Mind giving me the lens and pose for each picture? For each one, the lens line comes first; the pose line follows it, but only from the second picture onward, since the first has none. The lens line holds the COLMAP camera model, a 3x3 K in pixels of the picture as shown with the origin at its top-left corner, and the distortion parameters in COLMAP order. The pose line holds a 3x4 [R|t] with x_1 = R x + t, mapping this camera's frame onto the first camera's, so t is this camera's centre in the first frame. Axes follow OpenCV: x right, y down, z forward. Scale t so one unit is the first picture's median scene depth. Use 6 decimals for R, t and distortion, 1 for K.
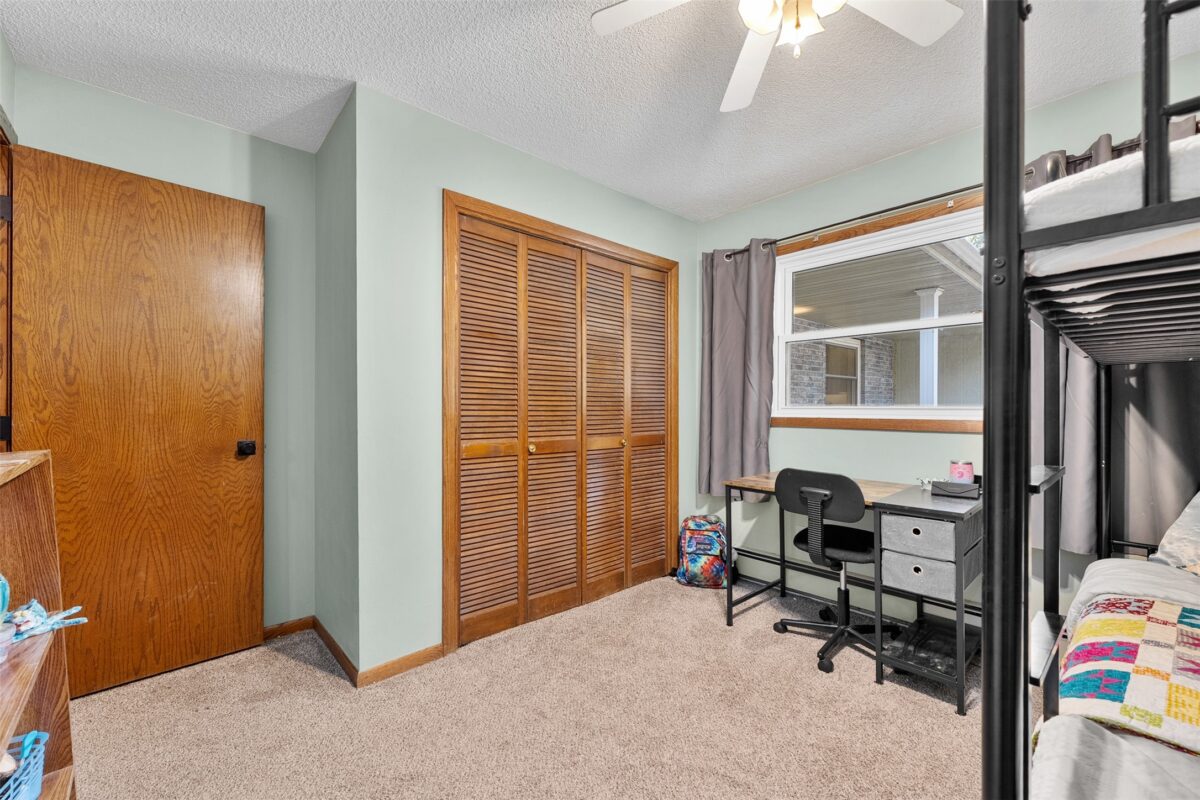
lens RADIAL K [[483.7, 0, 588.8], [0, 483.7, 405.6], [0, 0, 1]] dist [0.002387, -0.000907]
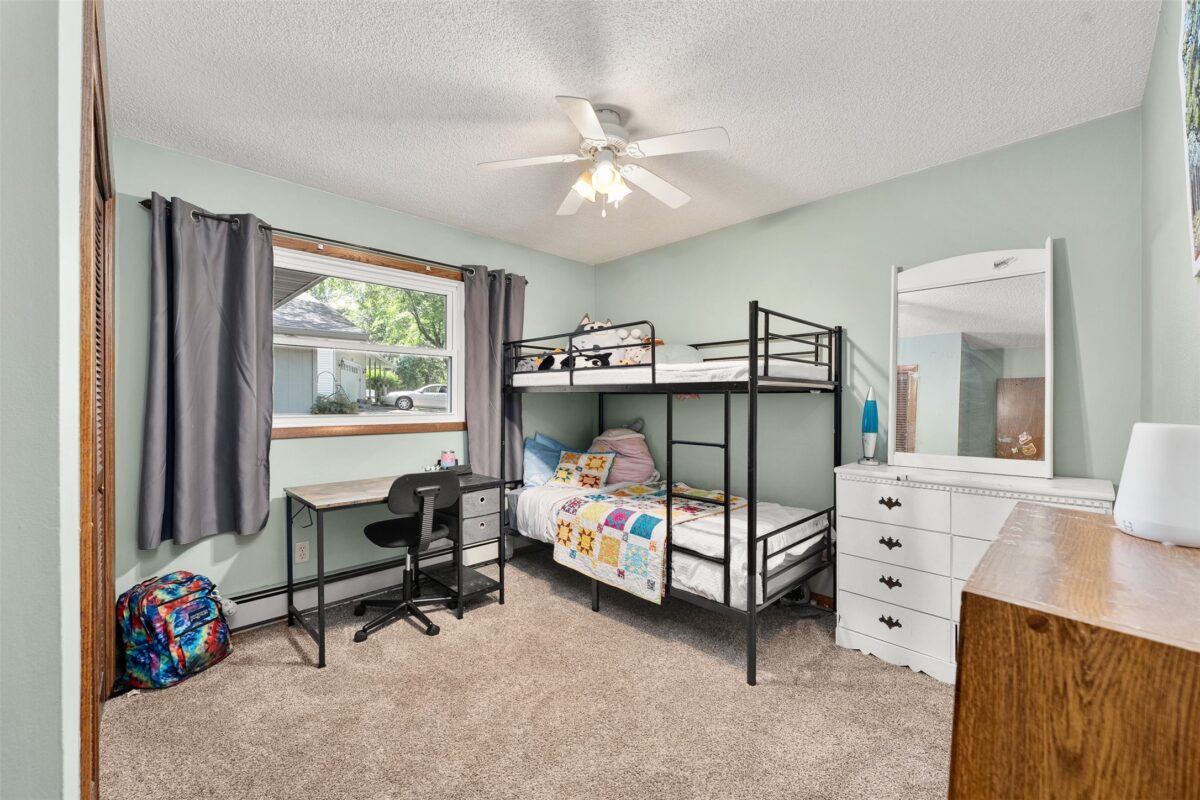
lens RADIAL K [[483.7, 0, 589.4], [0, 483.7, 404.2], [0, 0, 1]] dist [0.002387, -0.000907]
pose [[-0.048615, -0.002281, 0.998815, -0.520481], [-0.001553, 0.999996, 0.002208, -0.023505], [-0.998816, -0.001443, -0.048619, 0.471331]]
